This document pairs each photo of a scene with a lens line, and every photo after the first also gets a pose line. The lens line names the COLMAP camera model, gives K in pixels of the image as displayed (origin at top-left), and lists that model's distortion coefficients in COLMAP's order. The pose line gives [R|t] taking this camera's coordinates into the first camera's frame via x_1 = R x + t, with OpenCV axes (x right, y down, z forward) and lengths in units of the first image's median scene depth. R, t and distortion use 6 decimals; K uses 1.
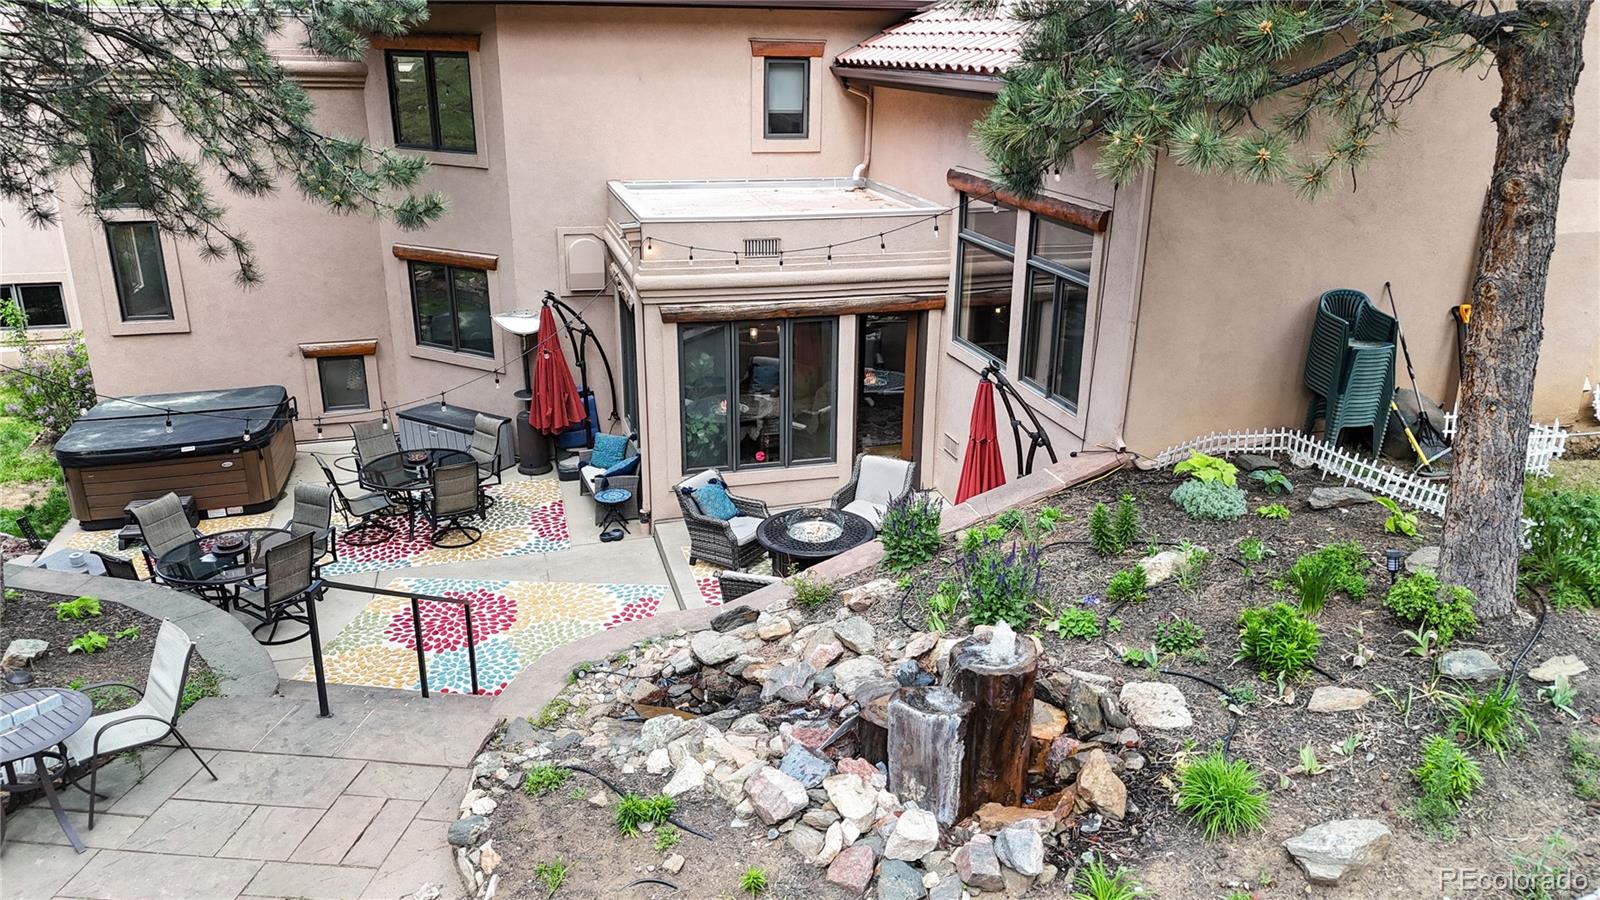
lens RADIAL K [[1092.8, 0, 800.0], [0, 1092.8, 450.0], [0, 0, 1]] dist [0.004404, -0.000155]
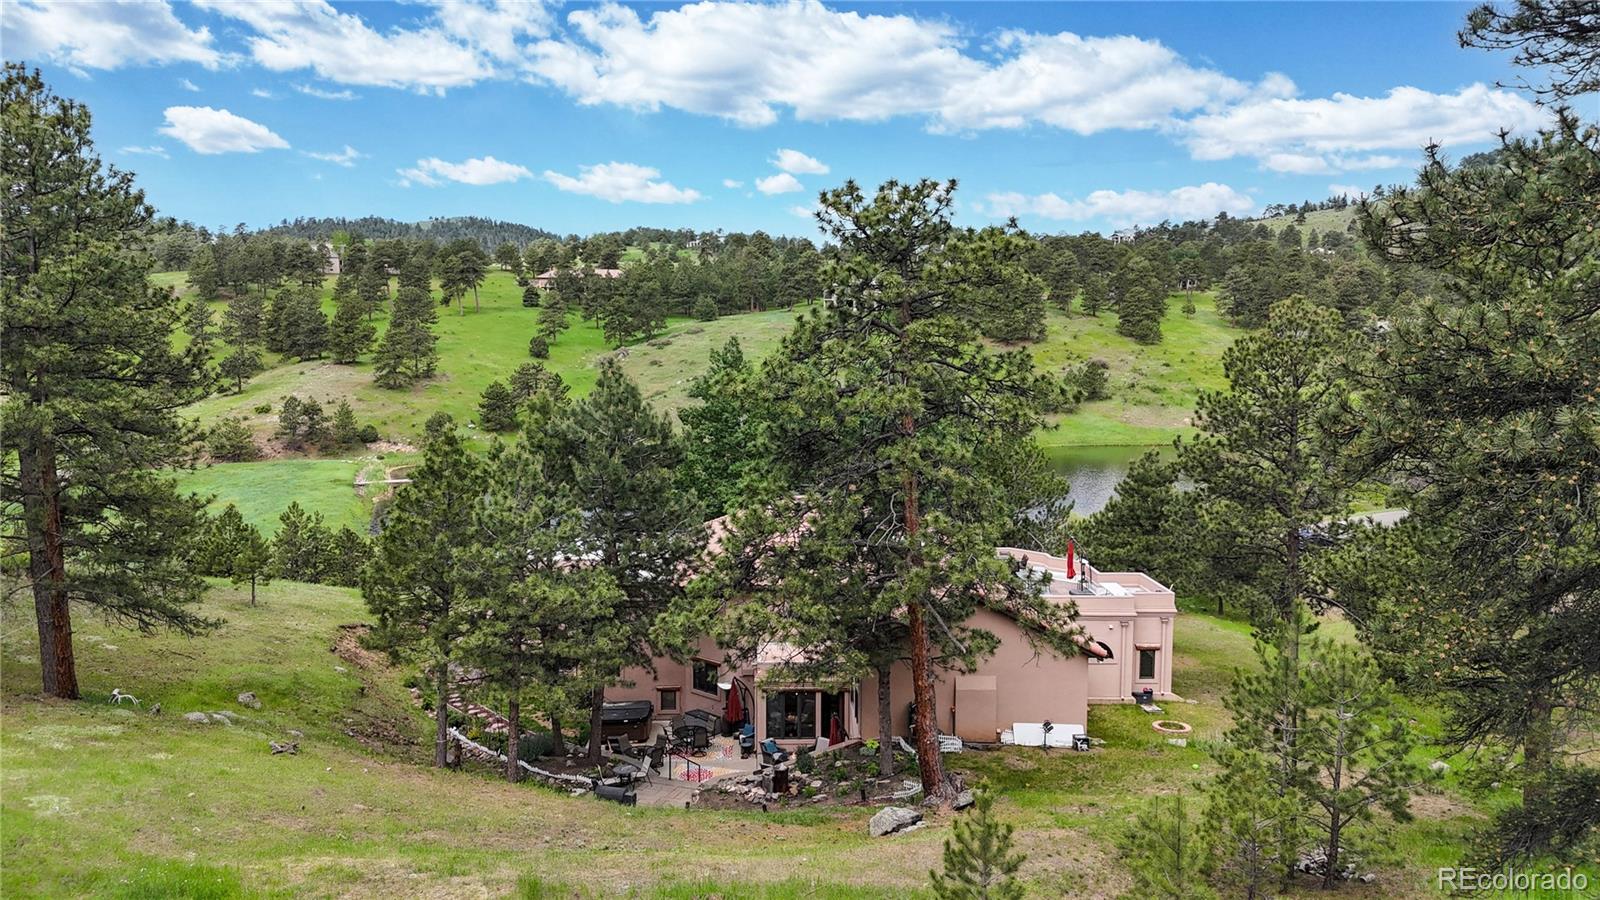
lens RADIAL K [[1092.8, 0, 800.0], [0, 1092.8, 450.0], [0, 0, 1]] dist [0.004404, -0.000155]
pose [[0.971928, 0.011776, -0.234985, 0.752753], [-0.071129, 0.966719, -0.245753, -0.017903], [0.224270, 0.255569, 0.940419, -2.290661]]
